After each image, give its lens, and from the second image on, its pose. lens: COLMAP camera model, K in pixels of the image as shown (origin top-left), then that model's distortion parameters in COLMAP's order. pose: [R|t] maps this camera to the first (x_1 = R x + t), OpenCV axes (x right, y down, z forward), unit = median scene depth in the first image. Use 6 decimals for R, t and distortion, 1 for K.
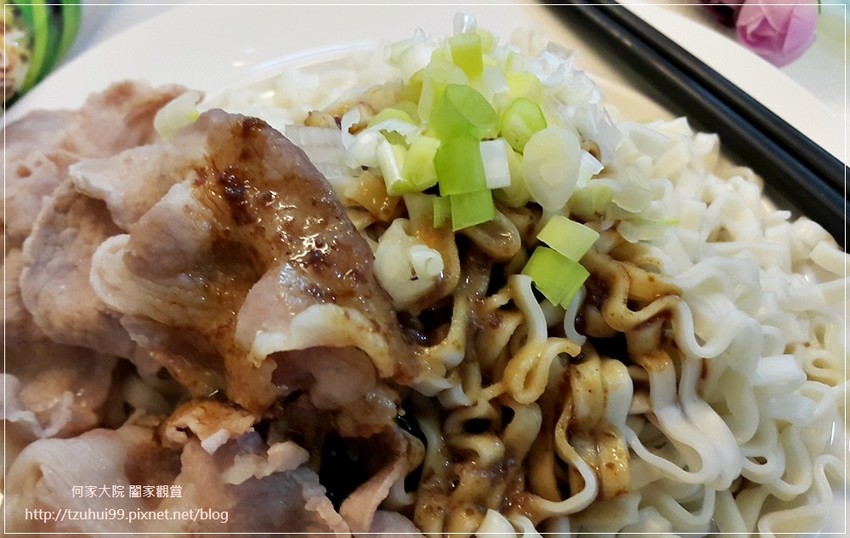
lens RADIAL K [[782.6, 0, 392.0], [0, 782.6, 268.4], [0, 0, 1]] dist [0.013143, -0.004861]
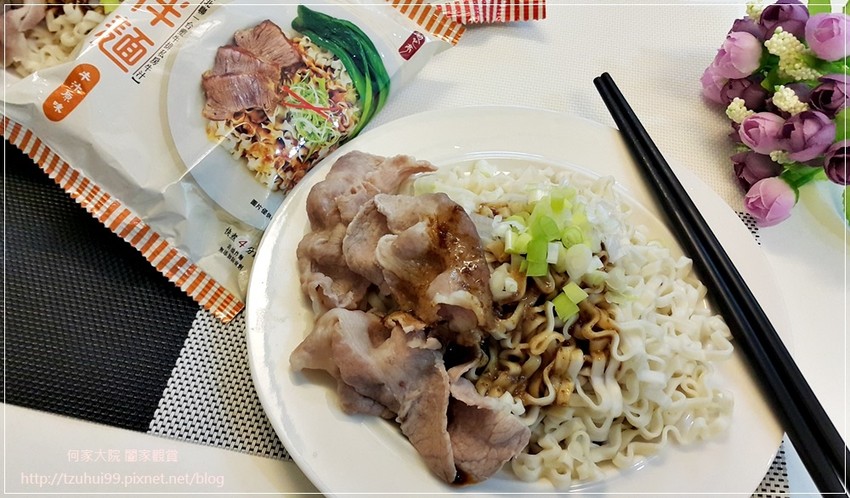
lens RADIAL K [[662.2, 0, 408.1], [0, 662.2, 248.0], [0, 0, 1]] dist [-0.003914, -0.001976]
pose [[0.942800, 0.283377, -0.175570, 0.067324], [-0.280092, 0.958976, 0.043749, -0.112968], [0.180765, 0.007929, 0.983494, -1.005657]]
